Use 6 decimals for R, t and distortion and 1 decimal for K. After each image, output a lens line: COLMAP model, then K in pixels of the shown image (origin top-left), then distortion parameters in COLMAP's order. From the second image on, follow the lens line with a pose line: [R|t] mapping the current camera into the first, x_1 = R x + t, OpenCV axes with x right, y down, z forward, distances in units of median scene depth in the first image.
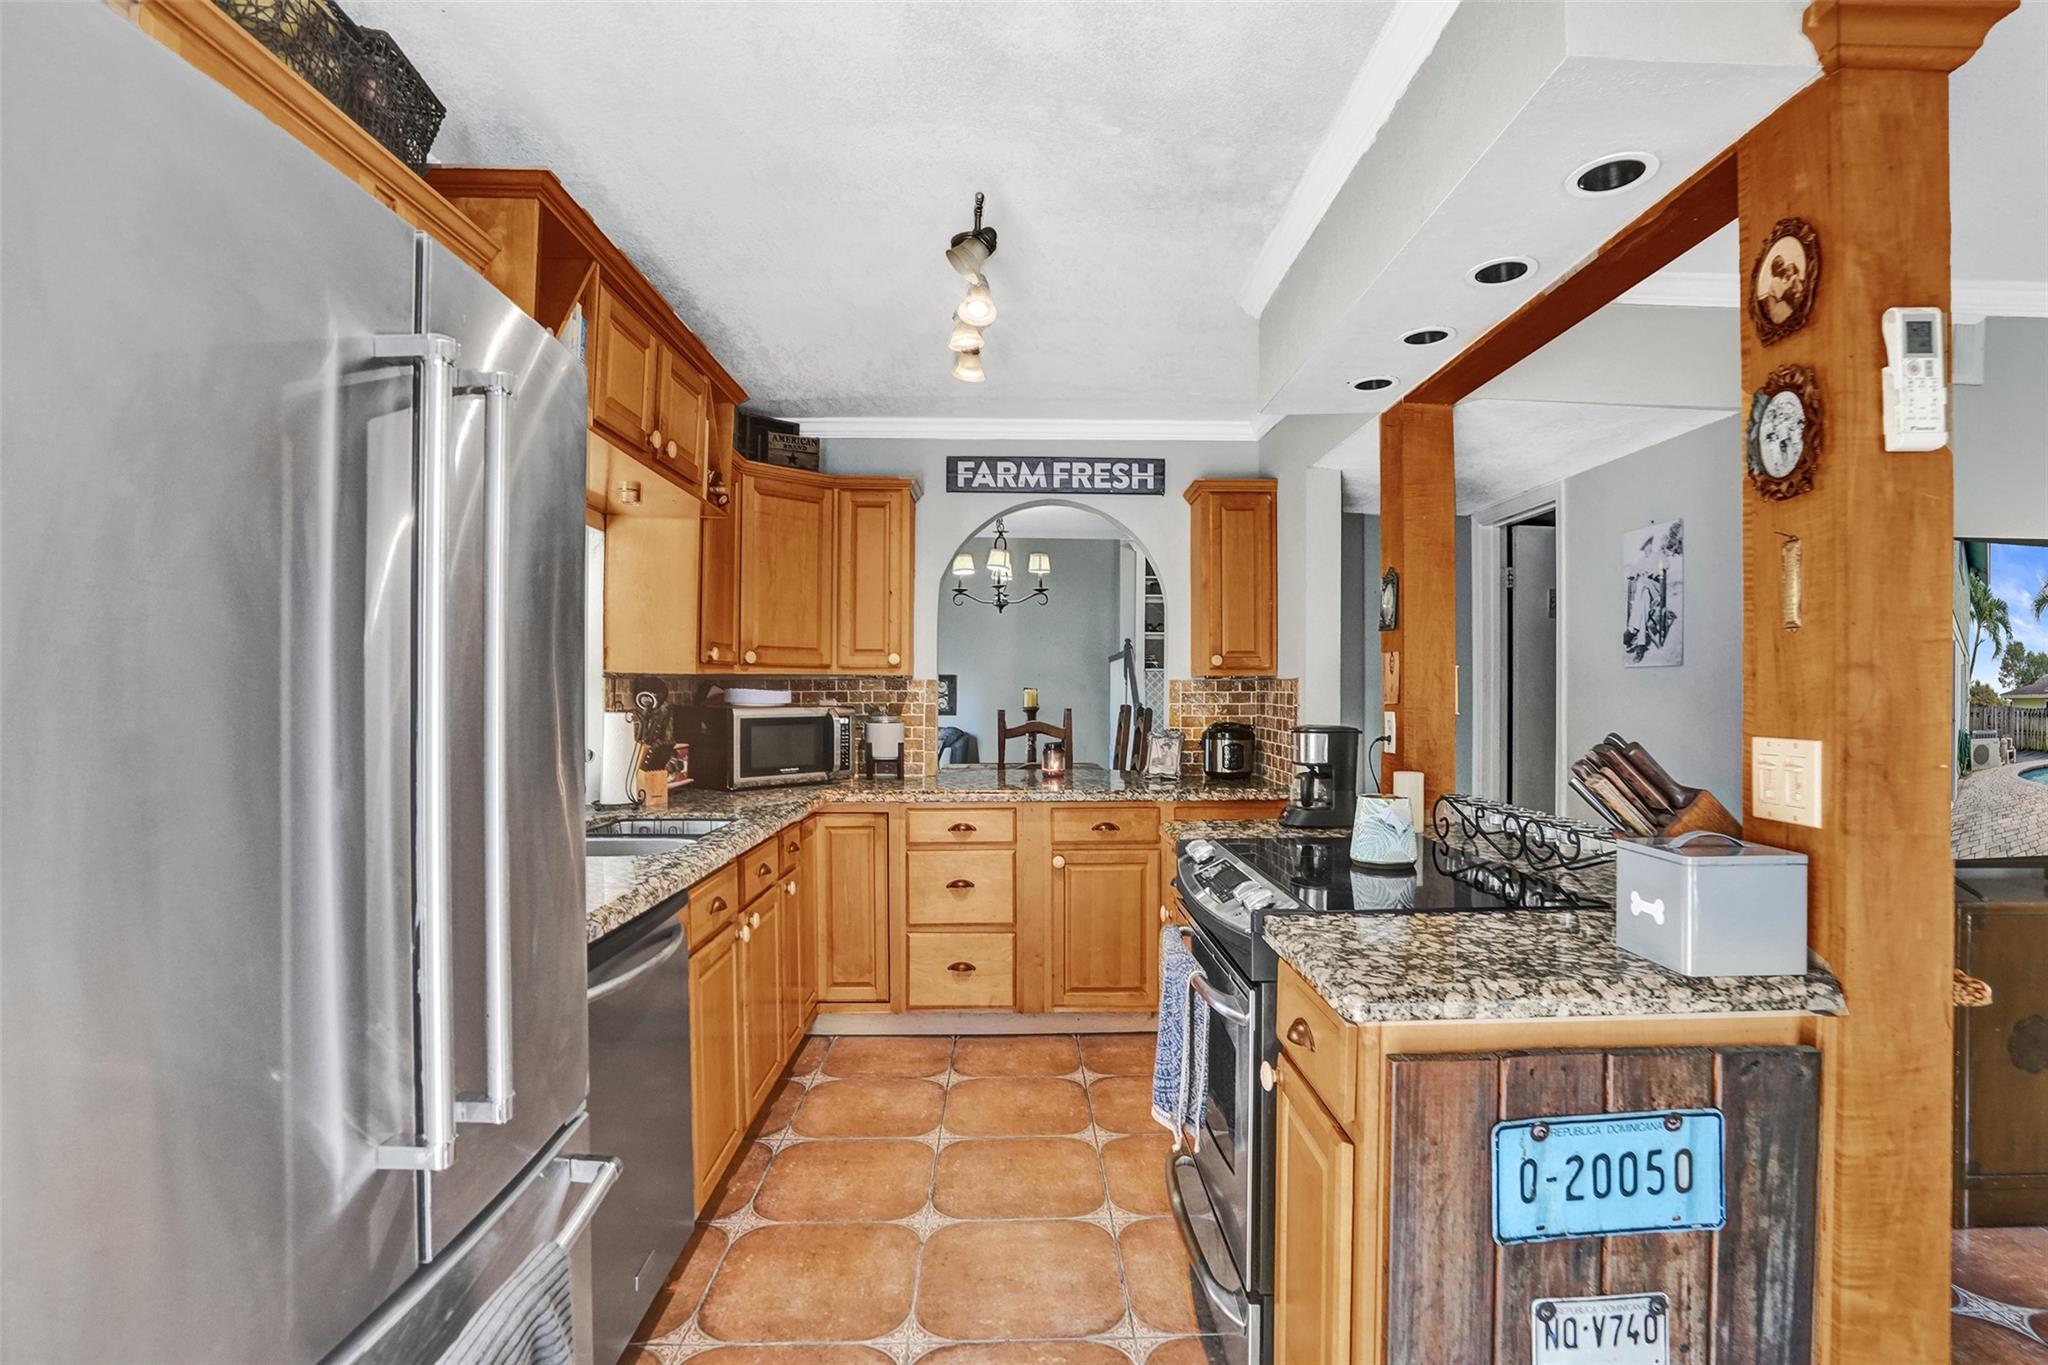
lens RADIAL K [[1015.2, 0, 1009.4], [0, 1015.2, 691.9], [0, 0, 1]] dist [-0.064977, 0.024298]
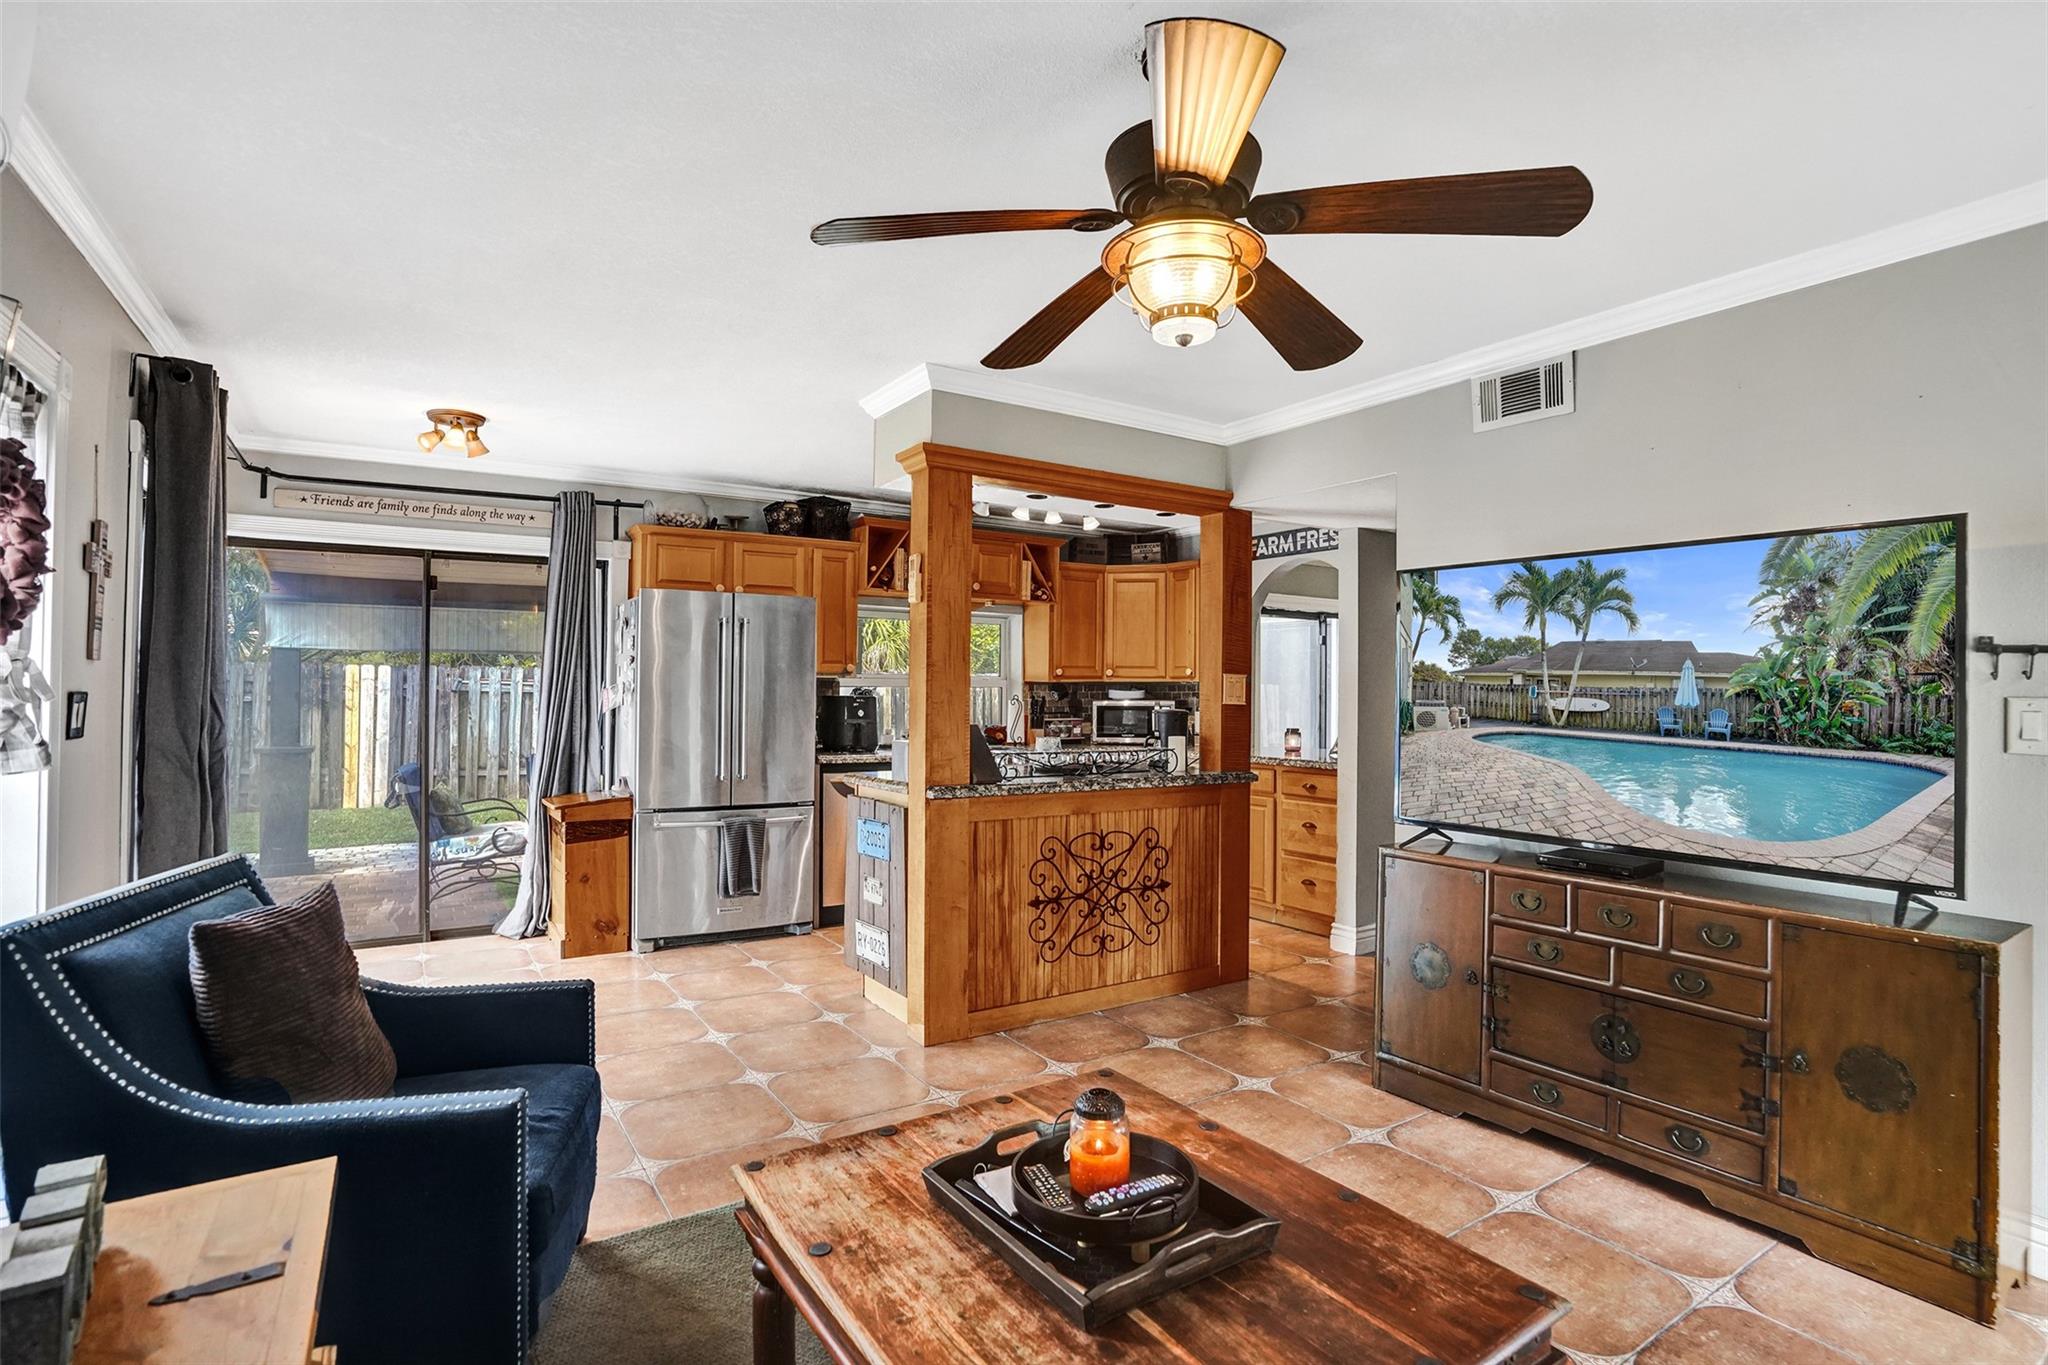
lens RADIAL K [[1015.2, 0, 1024.7], [0, 1015.2, 695.9], [0, 0, 1]] dist [-0.064977, 0.024298]
pose [[0.522891, 0.002532, -0.852396, 2.047957], [-0.013998, 0.999886, -0.005617, 0.032735], [0.852285, 0.014869, 0.522867, -0.133658]]
